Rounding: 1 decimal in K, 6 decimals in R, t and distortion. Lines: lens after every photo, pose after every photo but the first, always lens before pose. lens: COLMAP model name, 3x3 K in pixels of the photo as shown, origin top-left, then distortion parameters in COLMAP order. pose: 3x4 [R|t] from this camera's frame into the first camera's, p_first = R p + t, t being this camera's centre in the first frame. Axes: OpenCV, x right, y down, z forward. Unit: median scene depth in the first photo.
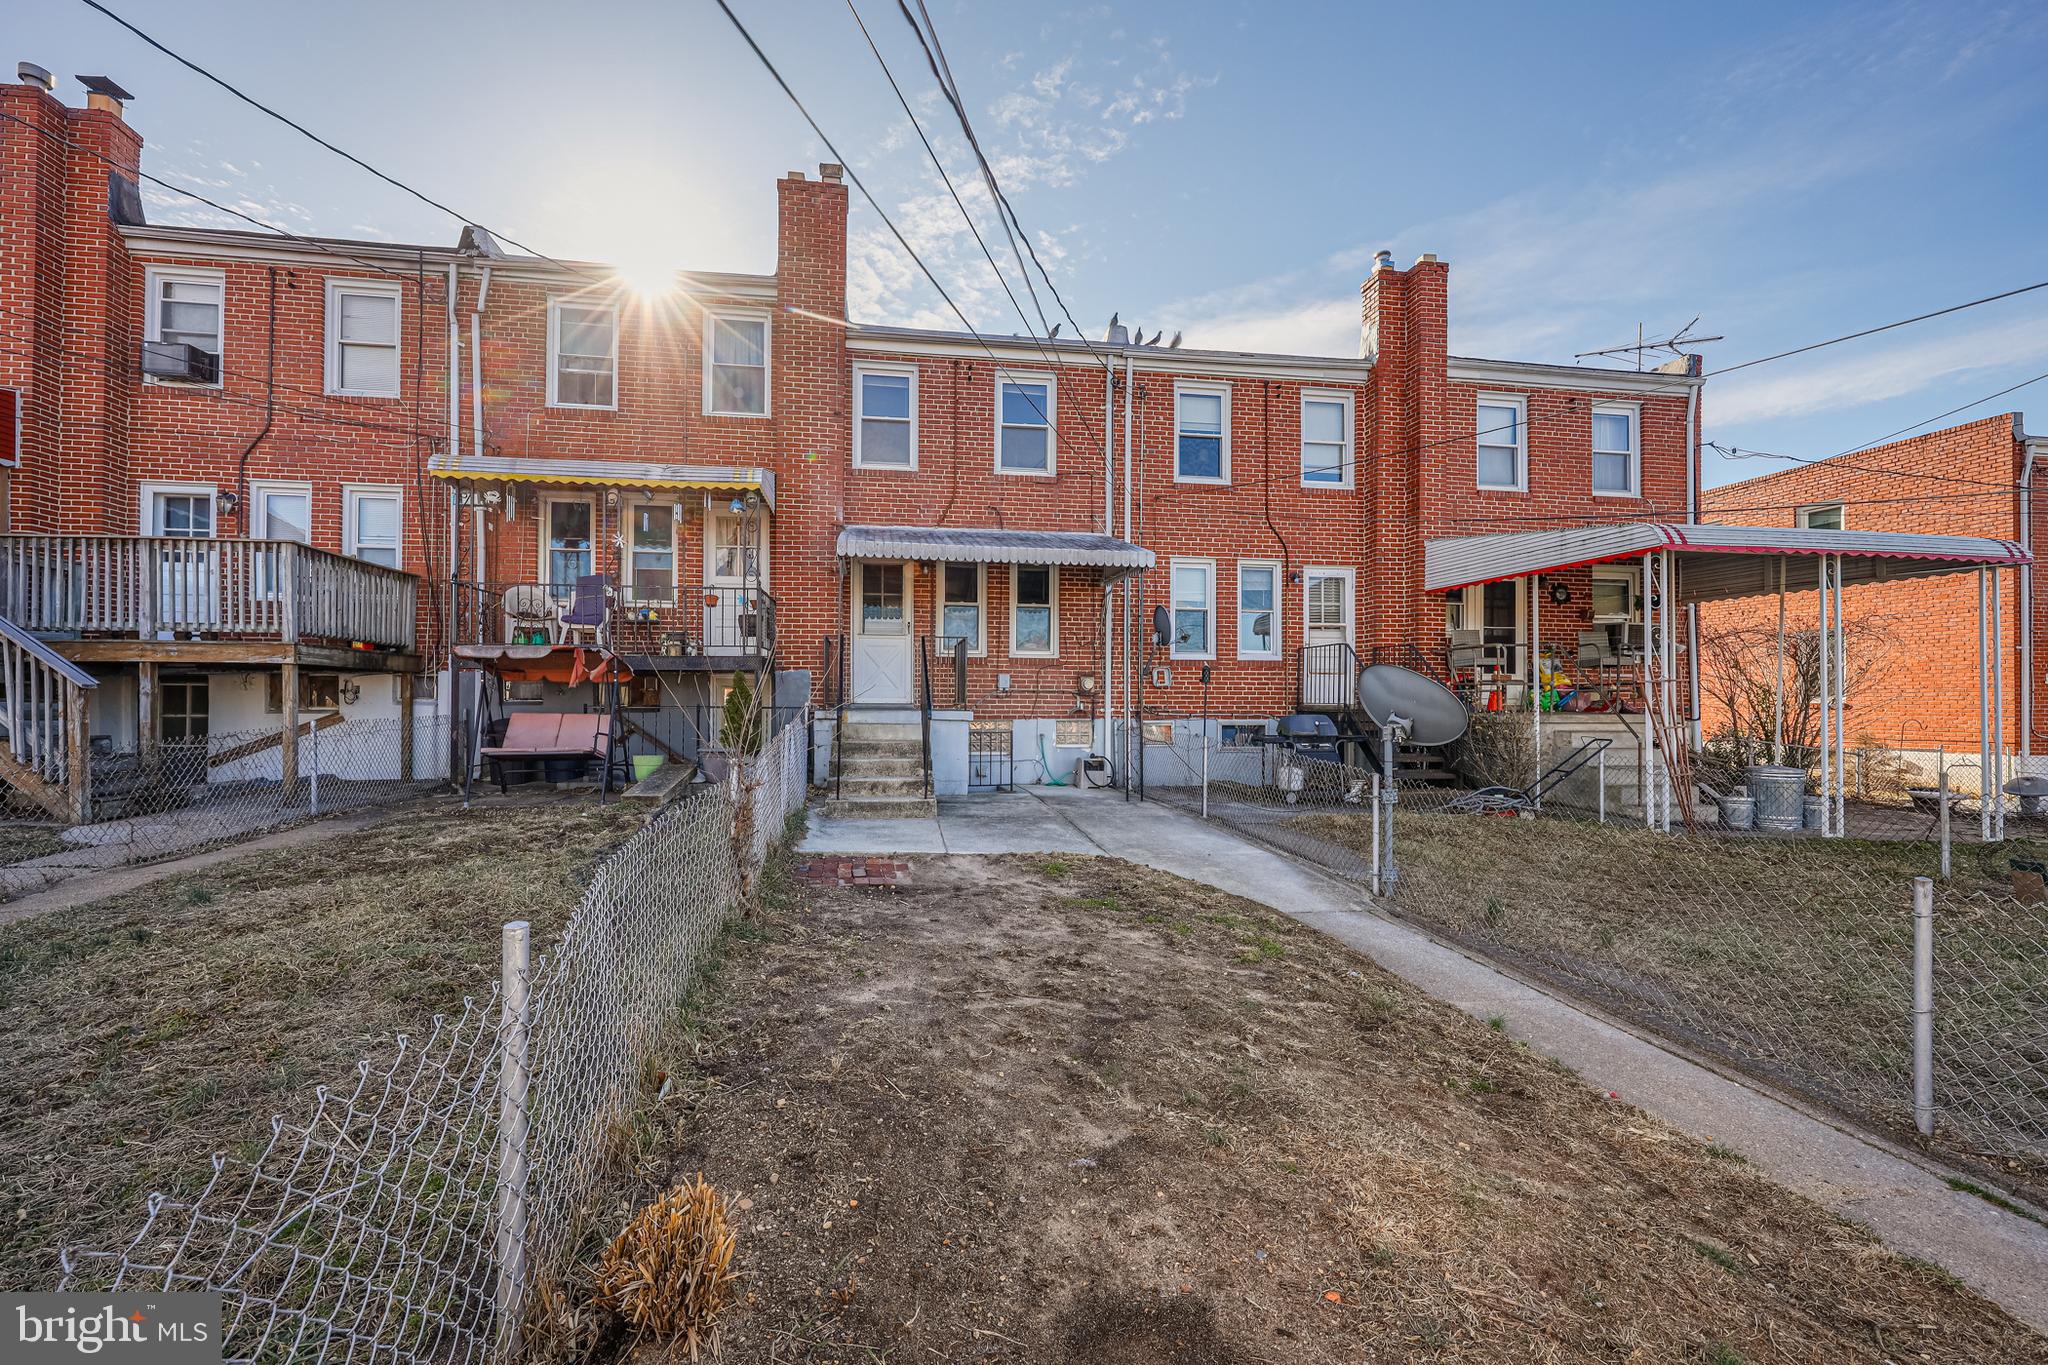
lens RADIAL K [[835.5, 0, 1019.2], [0, 835.5, 695.0], [0, 0, 1]] dist [-0.000406, 0.000092]
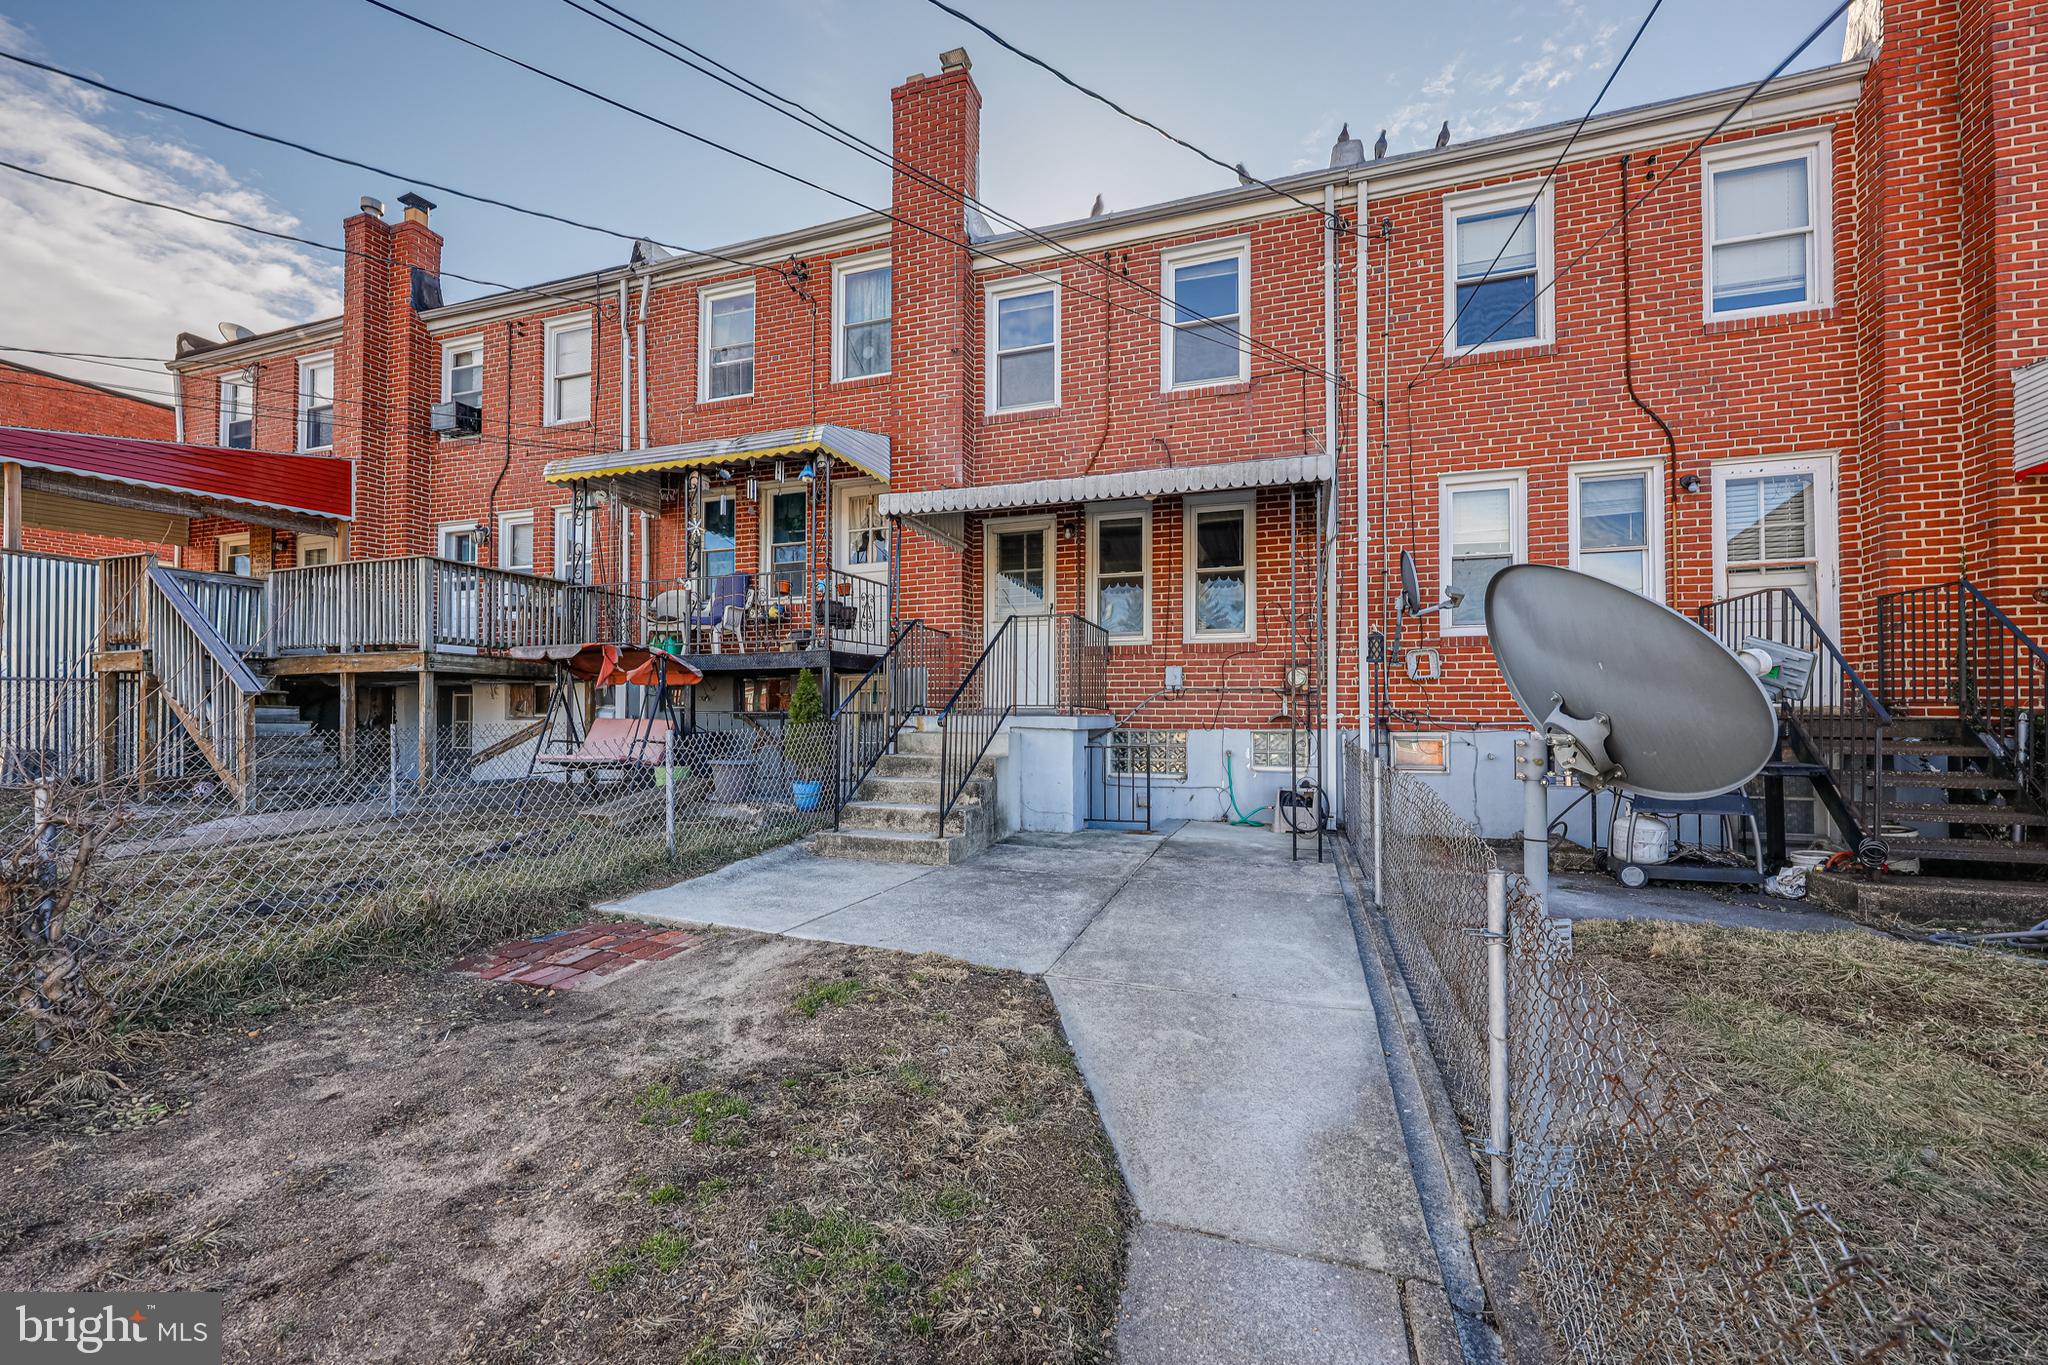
lens RADIAL K [[835.5, 0, 1038.7], [0, 835.5, 702.0], [0, 0, 1]] dist [-0.000406, 0.000092]
pose [[0.879361, -0.010272, -0.476045, 0.246889], [0.006087, 0.999928, -0.010332, 0.013553], [0.476117, 0.006187, 0.879360, 0.341811]]
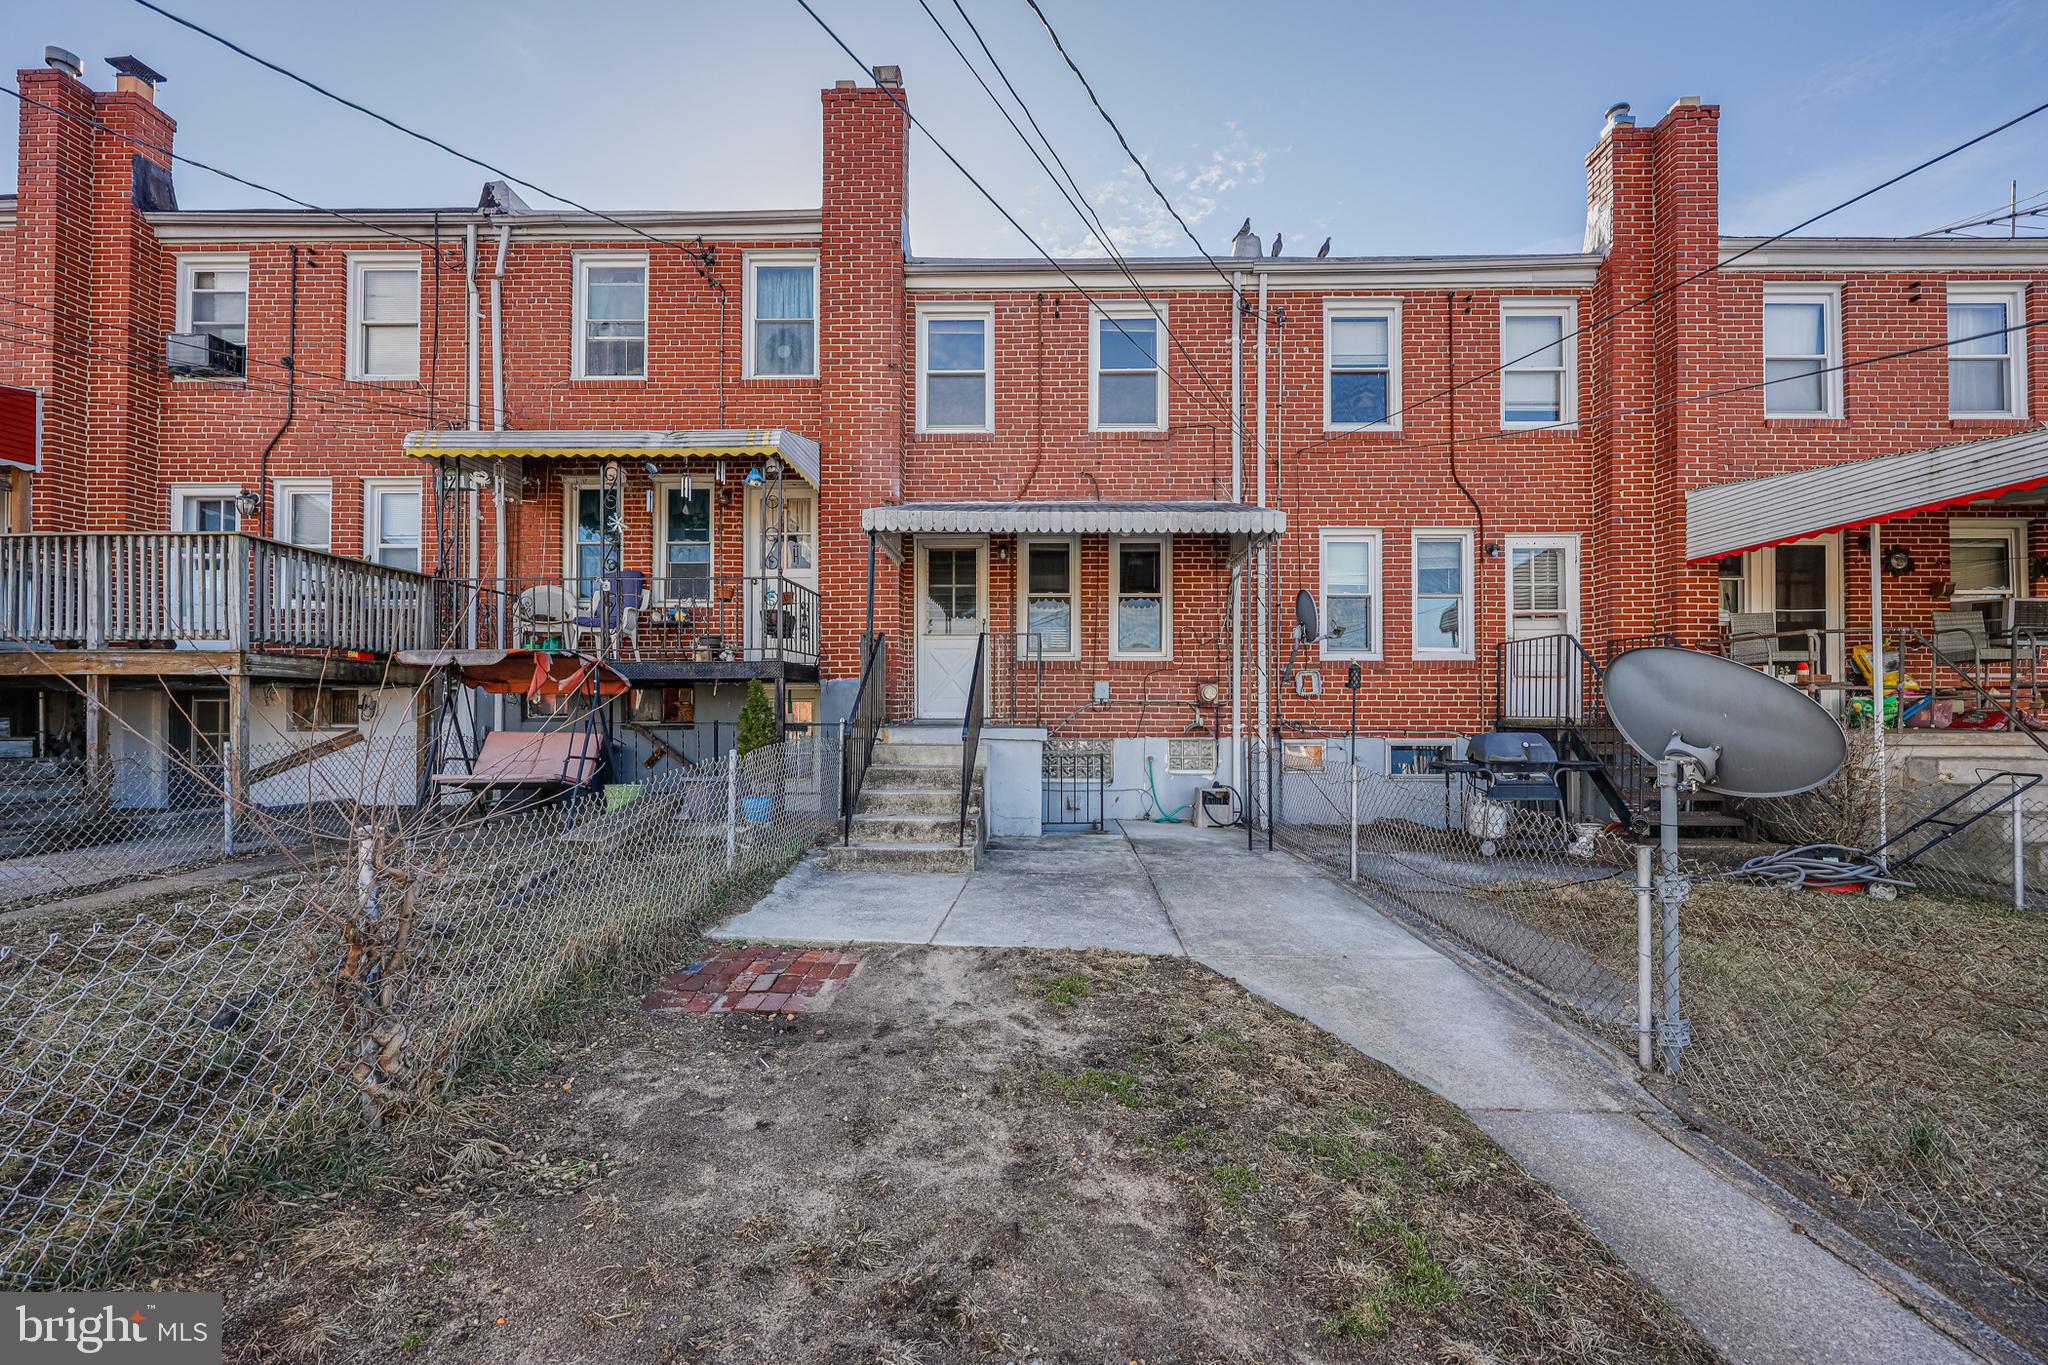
lens RADIAL K [[835.5, 0, 1055.4], [0, 835.5, 705.2], [0, 0, 1]] dist [-0.000406, 0.000092]
pose [[0.985644, -0.005162, -0.168759, 0.080550], [0.004486, 0.999980, -0.004386, 0.001030], [0.168779, 0.003566, 0.985648, 0.228283]]
